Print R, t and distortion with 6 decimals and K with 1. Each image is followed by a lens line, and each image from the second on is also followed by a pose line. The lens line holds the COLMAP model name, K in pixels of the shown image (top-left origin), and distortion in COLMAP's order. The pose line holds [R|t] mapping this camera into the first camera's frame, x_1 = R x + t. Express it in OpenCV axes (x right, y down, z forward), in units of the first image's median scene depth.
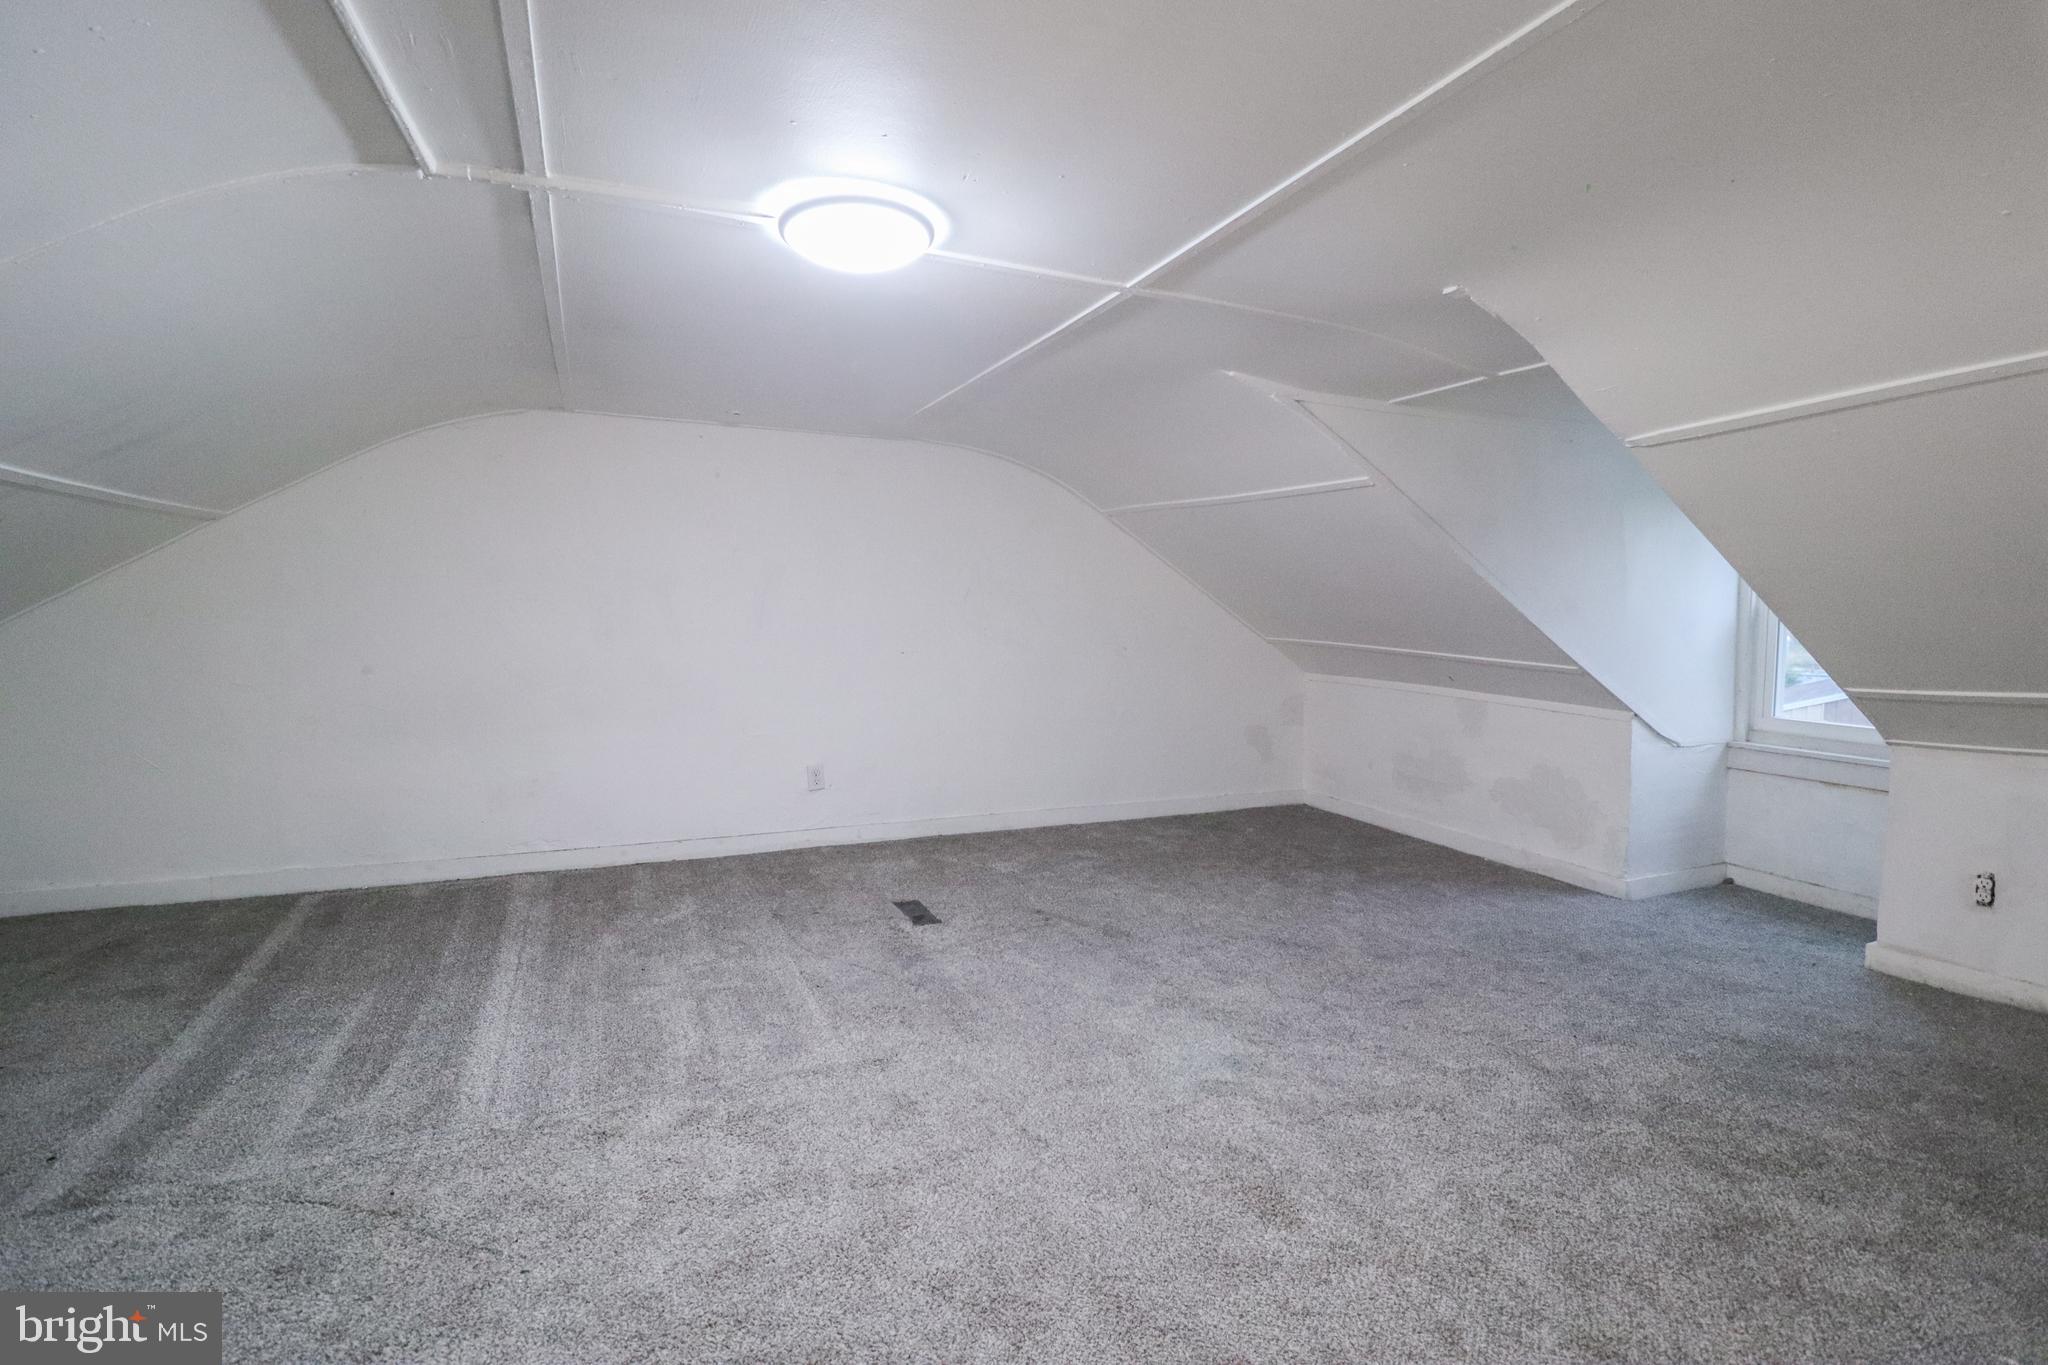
lens RADIAL K [[962.8, 0, 1030.6], [0, 962.8, 667.3], [0, 0, 1]] dist [0.005207, -0.016106]
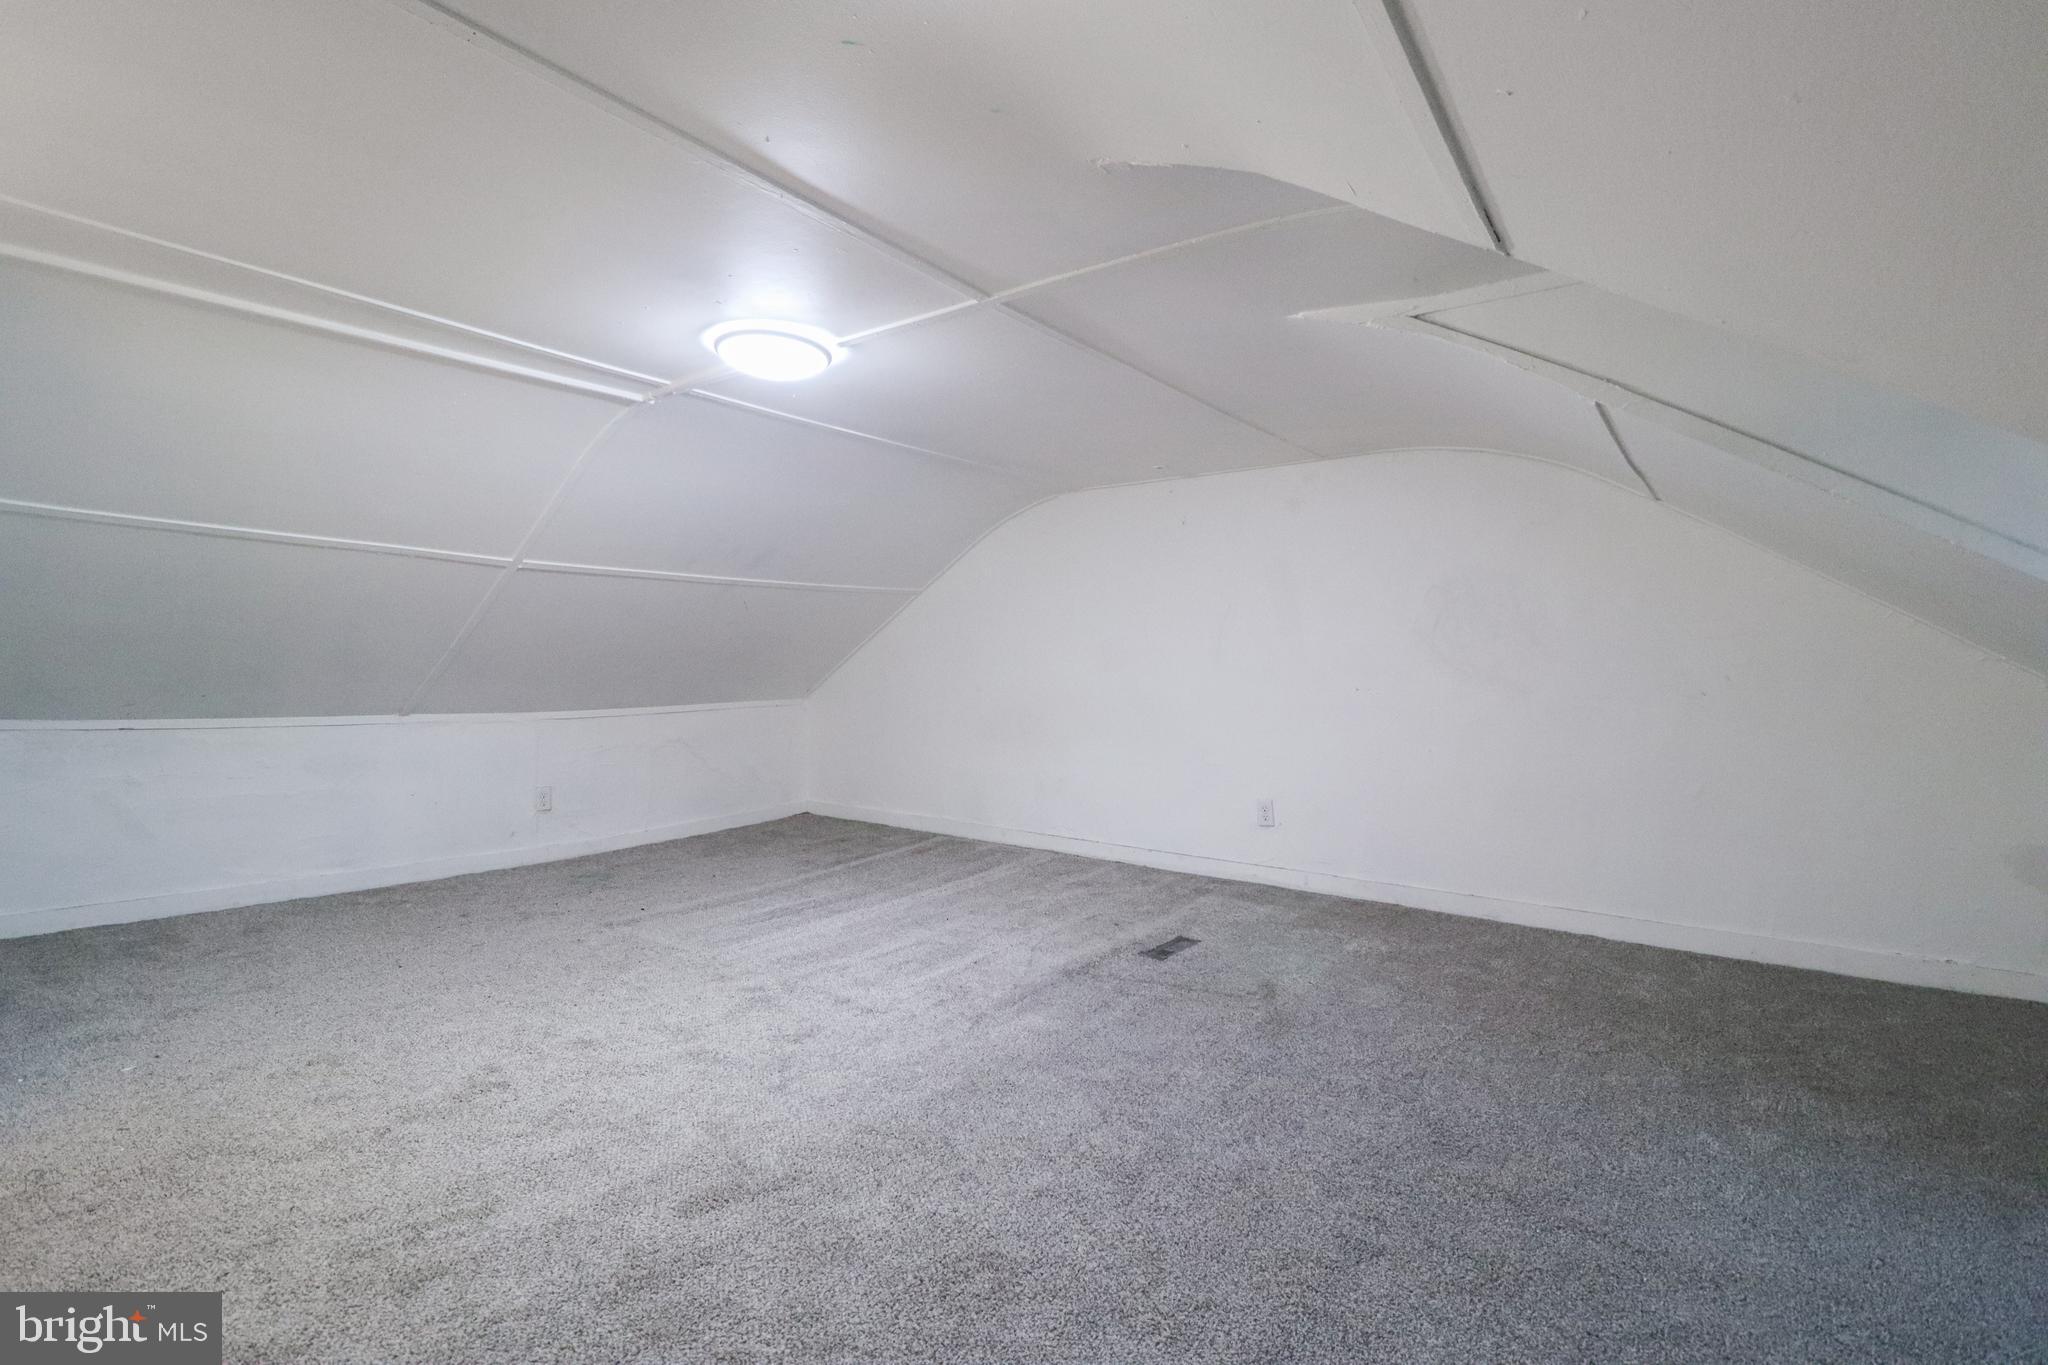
lens RADIAL K [[962.8, 0, 1030.6], [0, 962.8, 667.3], [0, 0, 1]] dist [0.005207, -0.016106]
pose [[0.480384, 0.001405, -0.877057, 0.898726], [-0.052104, 0.998278, -0.026939, 0.007652], [0.875509, 0.058640, 0.479630, 0.532486]]
